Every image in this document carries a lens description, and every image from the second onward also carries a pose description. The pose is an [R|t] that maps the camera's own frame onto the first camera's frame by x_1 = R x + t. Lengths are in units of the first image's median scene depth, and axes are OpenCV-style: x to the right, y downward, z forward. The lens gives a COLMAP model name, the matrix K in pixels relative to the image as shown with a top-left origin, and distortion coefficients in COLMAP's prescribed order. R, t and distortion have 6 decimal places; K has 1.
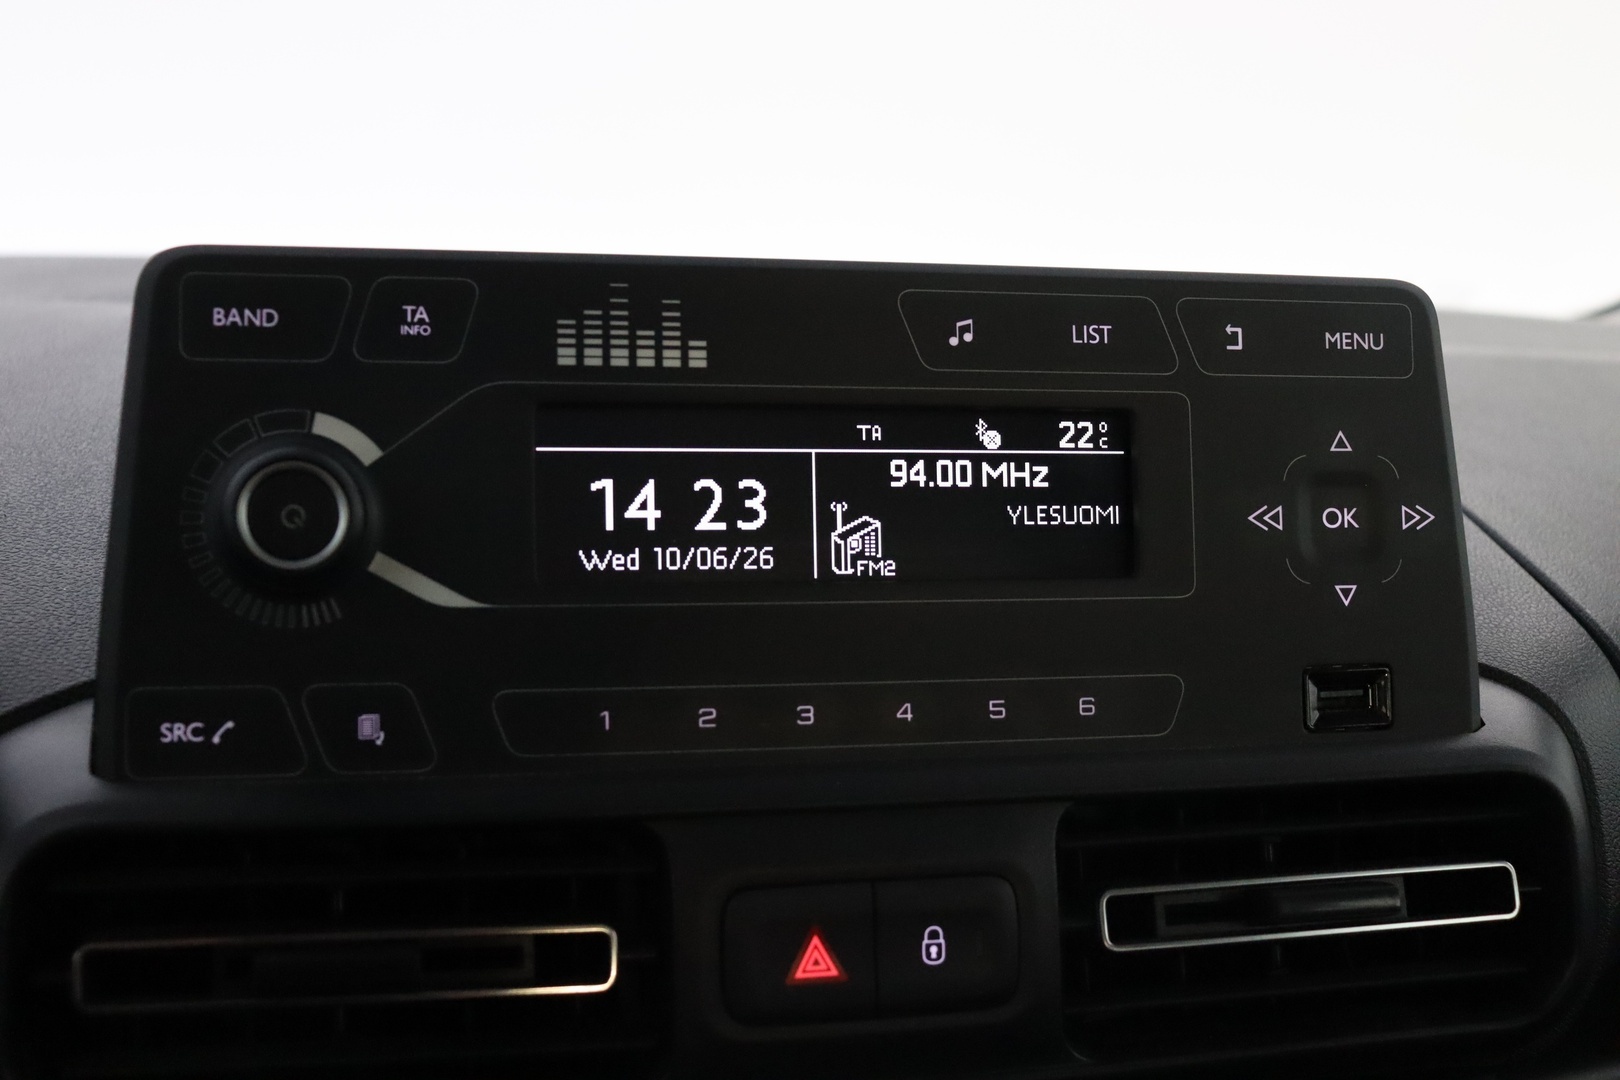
lens RADIAL K [[1946.0, 0, 803.2], [0, 1946.0, 542.8], [0, 0, 1]] dist [-0.001514, 0.000000]
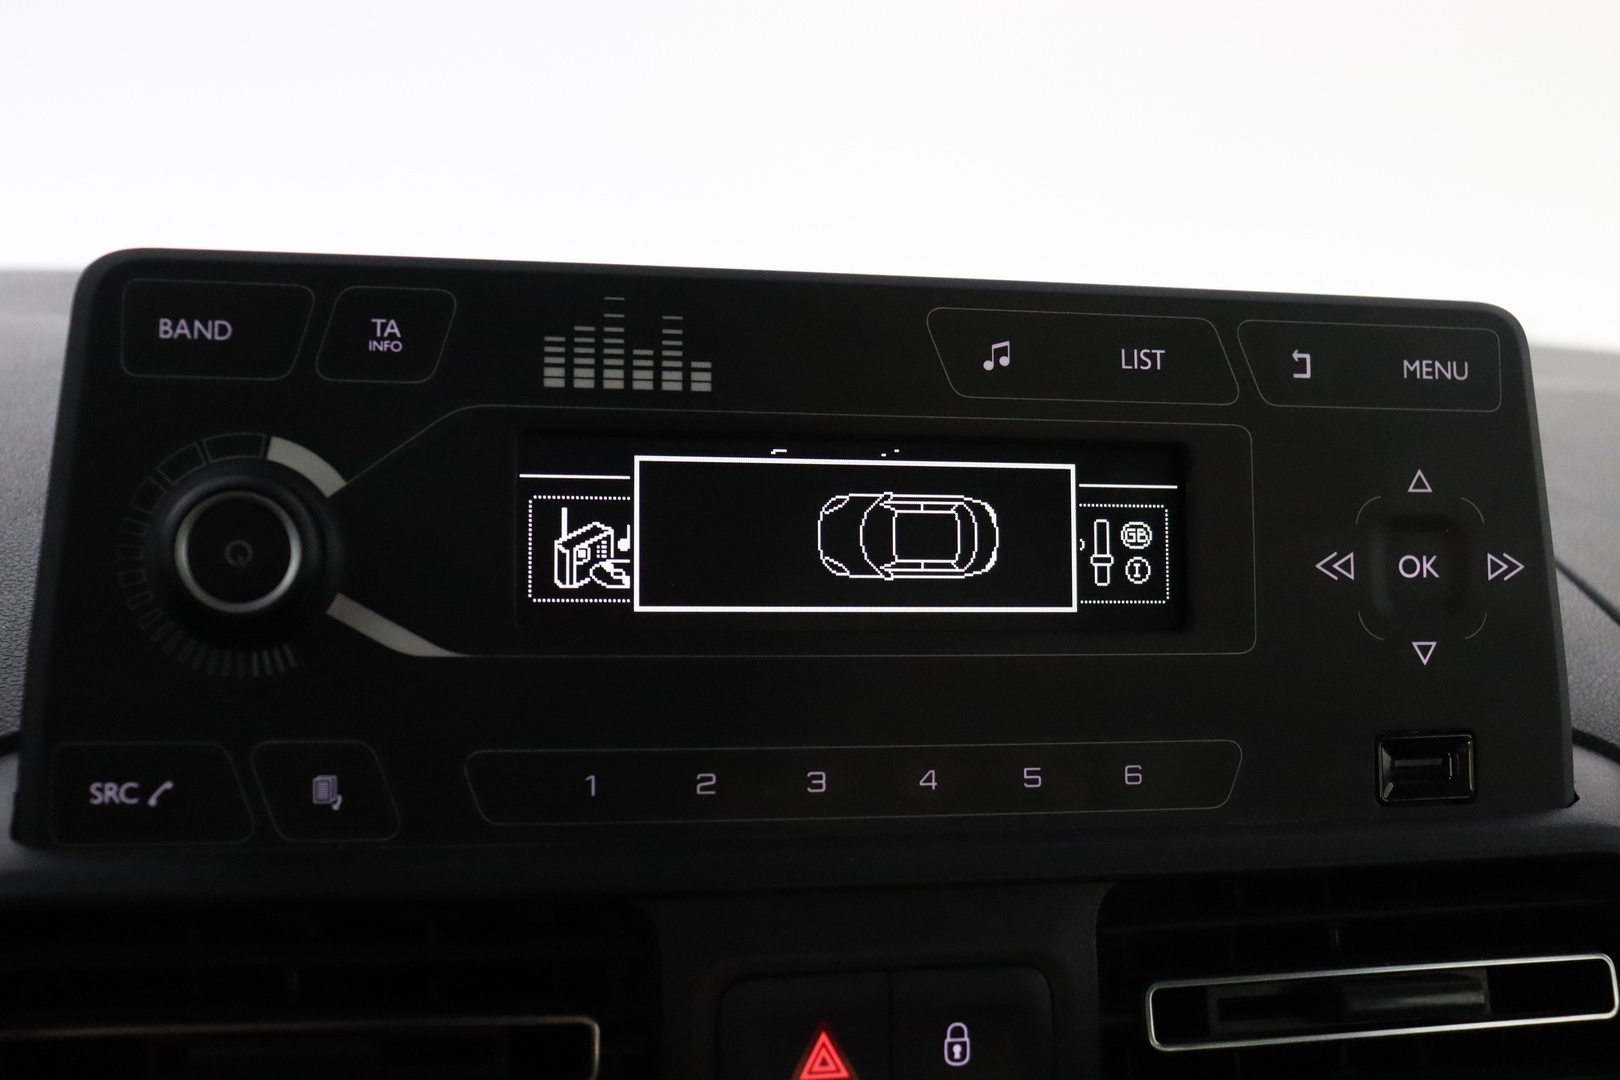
lens RADIAL K [[1946.0, 0, 810.4], [0, 1946.0, 533.8], [0, 0, 1]] dist [-0.001514, 0.000000]
pose [[0.999688, 0.012541, -0.021594, 0.016028], [-0.012927, 0.999758, -0.017799, -0.009055], [0.021365, 0.018072, 0.999608, 0.105061]]
